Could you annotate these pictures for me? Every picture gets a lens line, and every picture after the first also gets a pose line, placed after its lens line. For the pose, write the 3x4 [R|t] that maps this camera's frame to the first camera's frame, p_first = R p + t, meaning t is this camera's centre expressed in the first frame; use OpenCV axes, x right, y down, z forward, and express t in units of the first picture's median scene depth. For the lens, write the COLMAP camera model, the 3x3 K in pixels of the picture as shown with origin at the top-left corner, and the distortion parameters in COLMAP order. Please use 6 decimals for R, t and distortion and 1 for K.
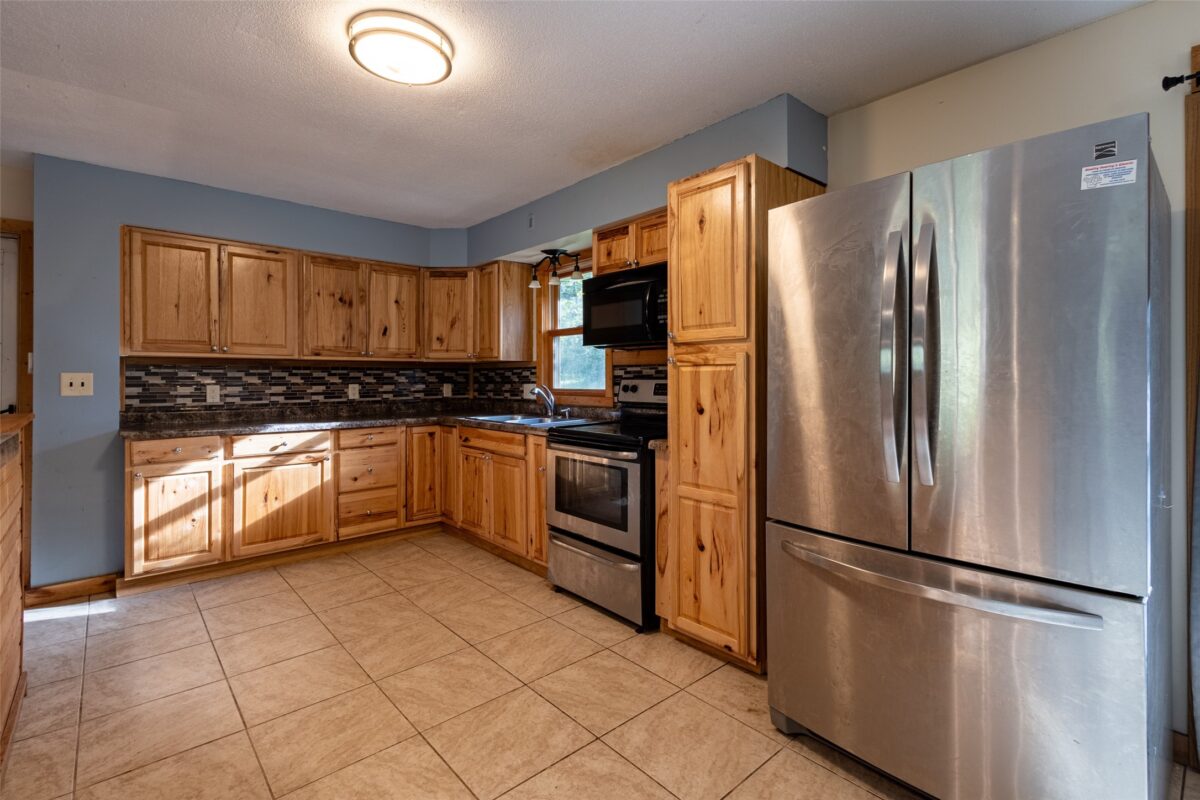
lens RADIAL K [[547.9, 0, 596.7], [0, 547.9, 378.9], [0, 0, 1]] dist [0.002272, 0.000012]
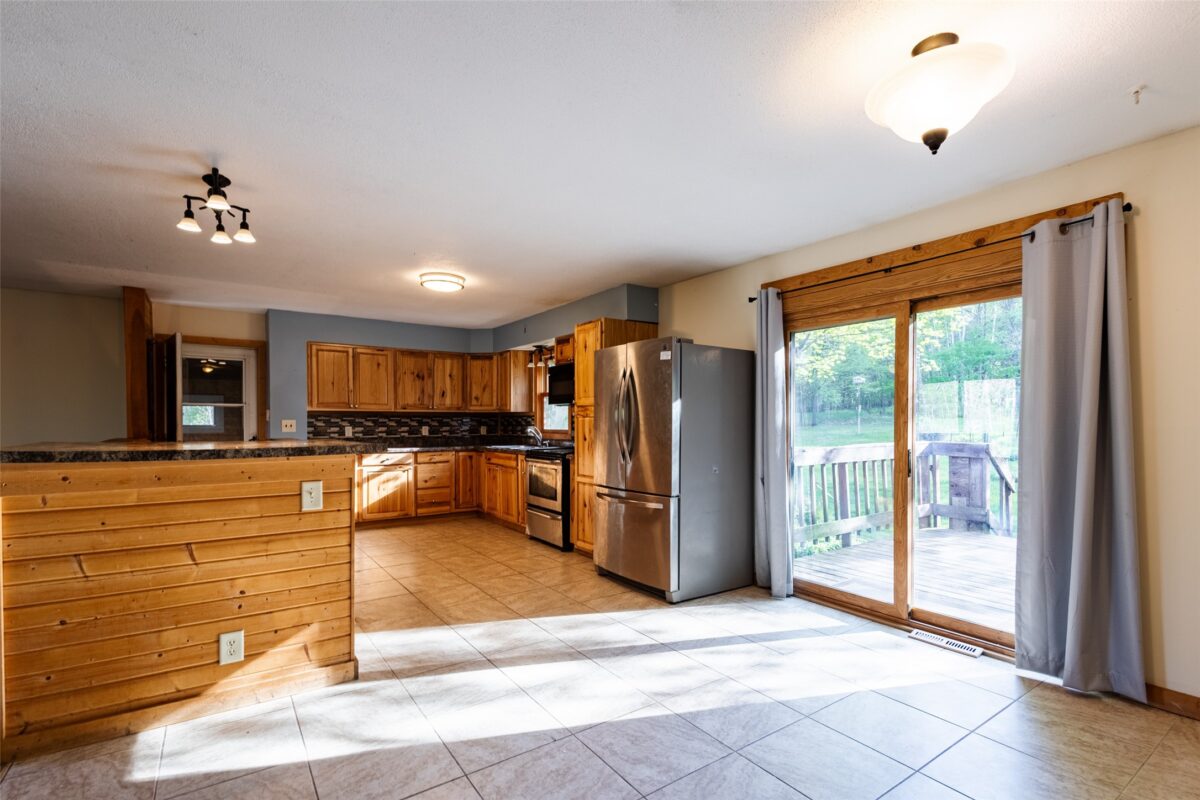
lens RADIAL K [[554.9, 0, 598.9], [0, 554.9, 431.1], [0, 0, 1]] dist [0.000660, 0.000051]
pose [[0.992877, 0.003133, -0.119099, 0.314072], [-0.001194, 0.999866, 0.016348, -0.003857], [0.119134, -0.016090, 0.992748, -0.681482]]
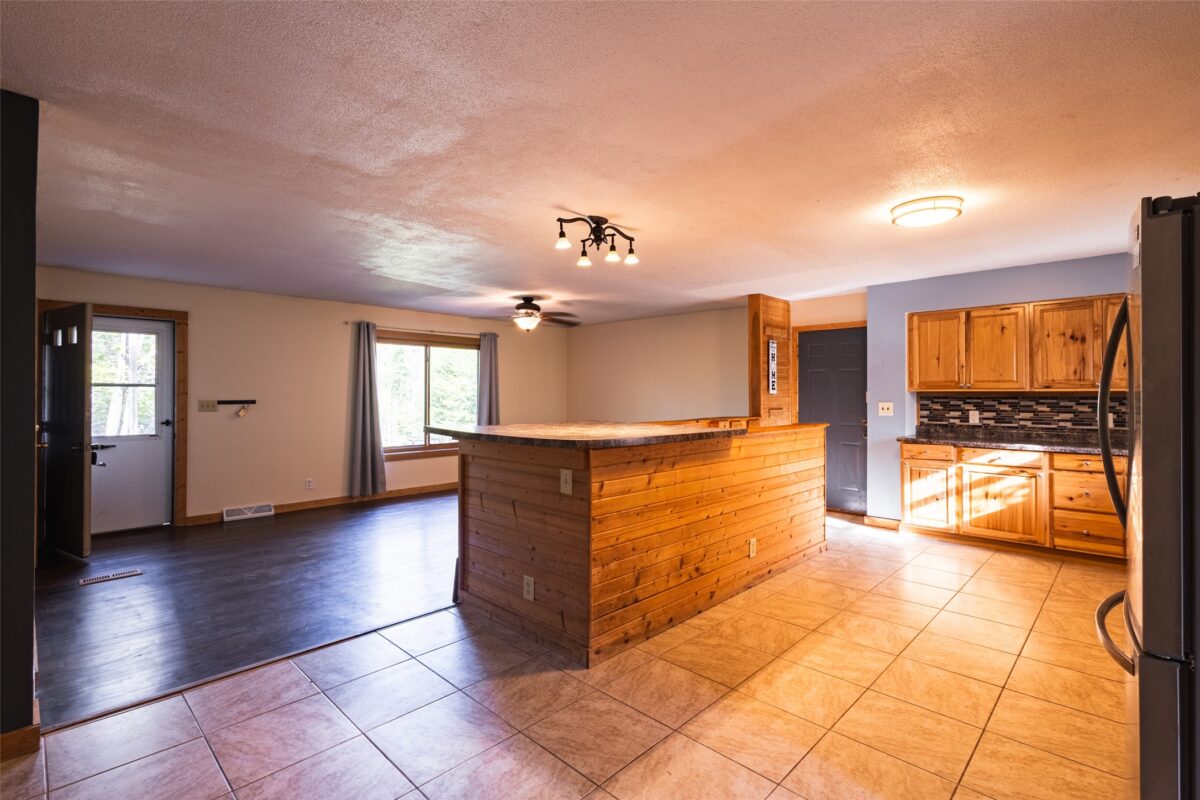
lens RADIAL K [[554.8, 0, 595.3], [0, 554.8, 391.1], [0, 0, 1]] dist [0.003174, -0.000281]
pose [[0.062964, -0.004422, -0.998006, 0.653693], [0.000064, 0.999990, -0.004427, -0.032677], [0.998016, 0.000215, 0.062964, -0.042729]]
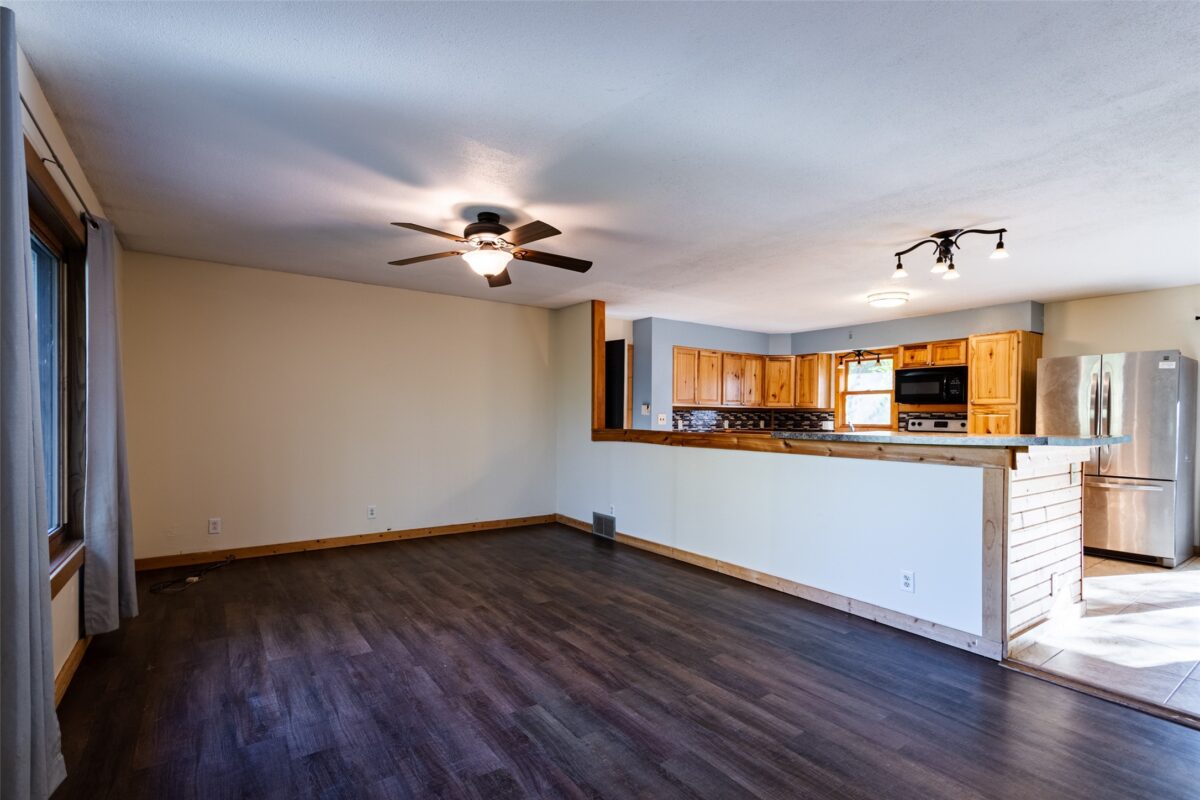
lens RADIAL K [[556.5, 0, 578.0], [0, 556.5, 420.9], [0, 0, 1]] dist [0.000614, -0.000232]
pose [[0.992306, 0.010000, -0.123405, -0.834650], [-0.009045, 0.999925, 0.008293, 0.001122], [0.123478, -0.007113, 0.992322, -1.057192]]
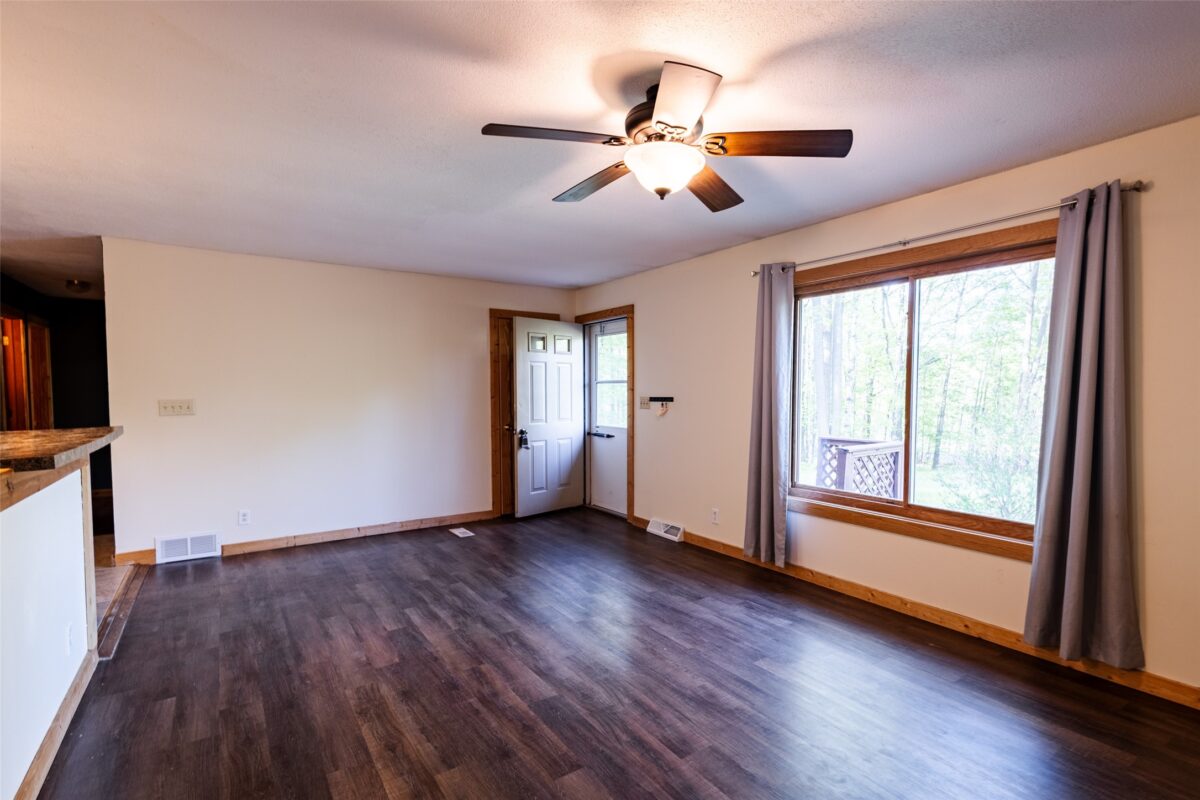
lens RADIAL K [[563.7, 0, 618.3], [0, 563.7, 412.7], [0, 0, 1]] dist [0.001916, 0.000142]
pose [[-0.994915, -0.003565, 0.100651, -1.114458], [0.000108, 0.999335, 0.036468, -0.025492], [-0.100714, 0.036293, -0.994253, 0.451347]]
